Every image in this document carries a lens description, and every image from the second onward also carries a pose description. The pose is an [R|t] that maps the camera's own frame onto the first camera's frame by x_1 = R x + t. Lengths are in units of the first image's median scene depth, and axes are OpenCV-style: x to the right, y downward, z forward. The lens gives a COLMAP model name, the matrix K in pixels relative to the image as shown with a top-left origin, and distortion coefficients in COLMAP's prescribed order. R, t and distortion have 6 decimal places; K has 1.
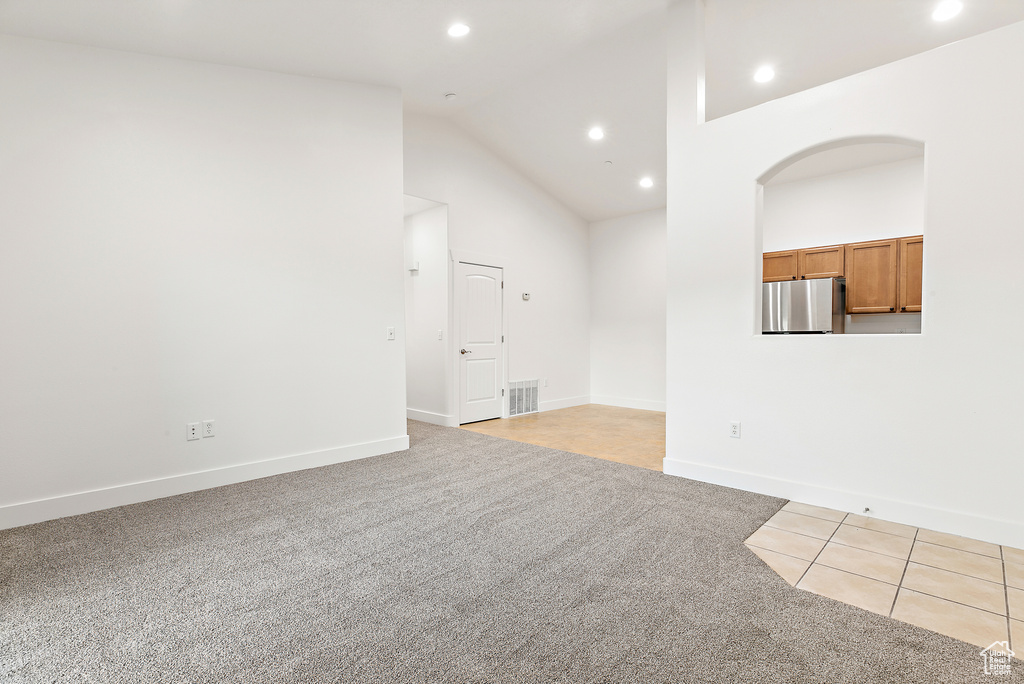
lens RADIAL K [[480.8, 0, 512.0], [0, 480.8, 342.0], [0, 0, 1]] dist [-0.049869, -0.000056]
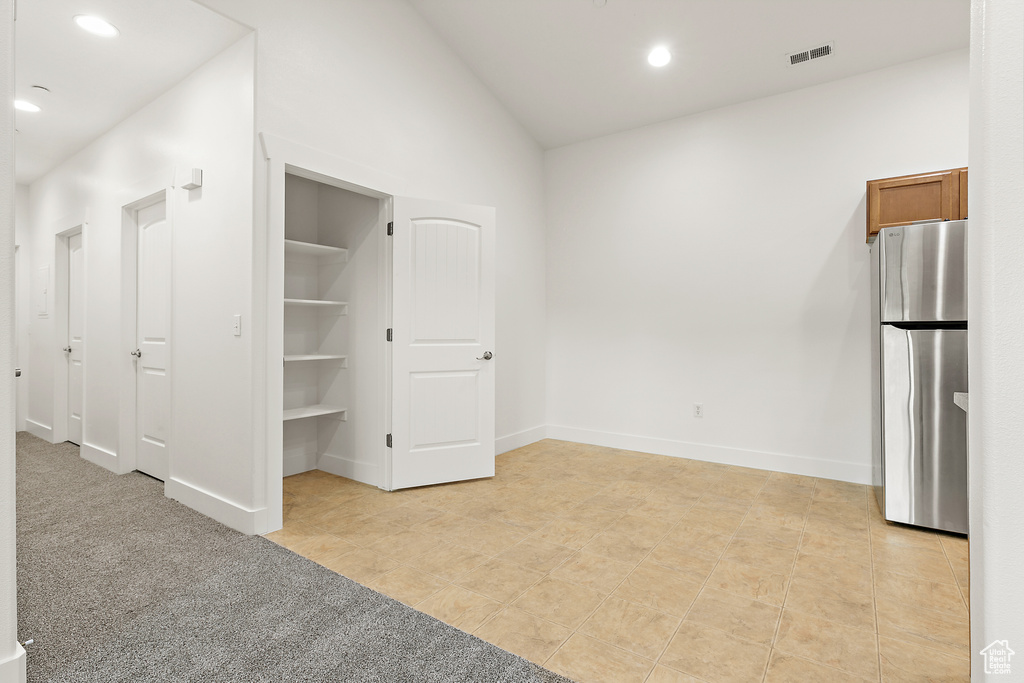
lens RADIAL K [[479.5, 0, 518.8], [0, 479.5, 328.5], [0, 0, 1]] dist [-0.002389, -0.000693]
pose [[0.982342, 0.003780, 0.187058, 0.025919], [-0.001013, 0.999889, -0.014884, -0.006429], [-0.187094, 0.014431, 0.982236, 0.590169]]
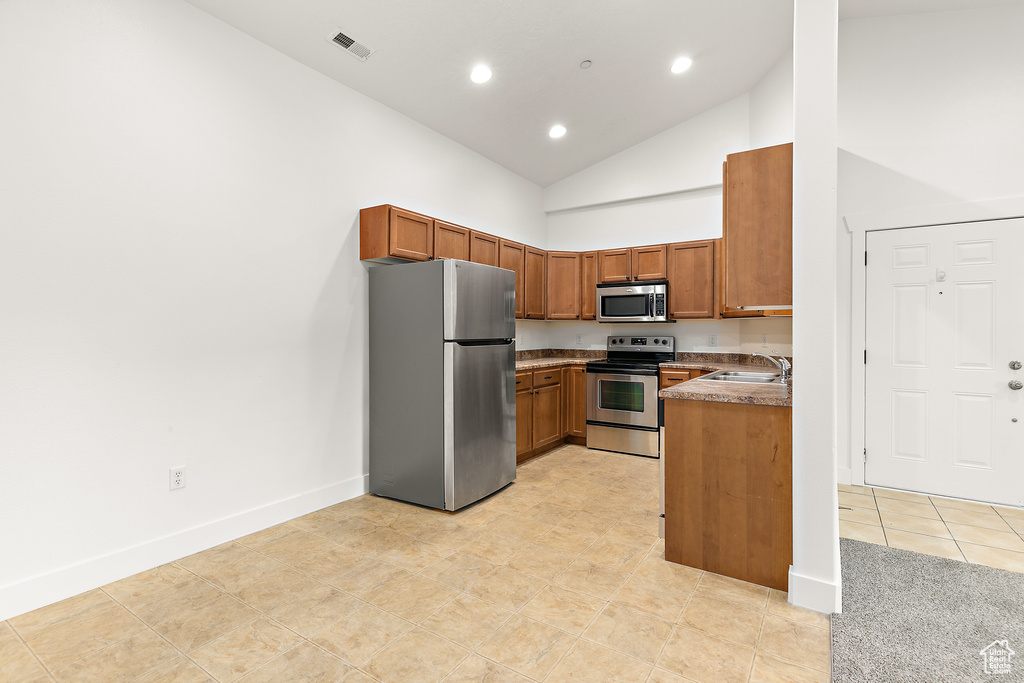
lens RADIAL K [[480.3, 0, 520.6], [0, 480.3, 332.0], [0, 0, 1]] dist [0.004825, 0.000205]
pose [[-0.215562, 0.001966, 0.976488, -0.098838], [0.007393, 0.999973, -0.000381, -0.032327], [-0.976462, 0.007137, -0.215571, 1.089519]]
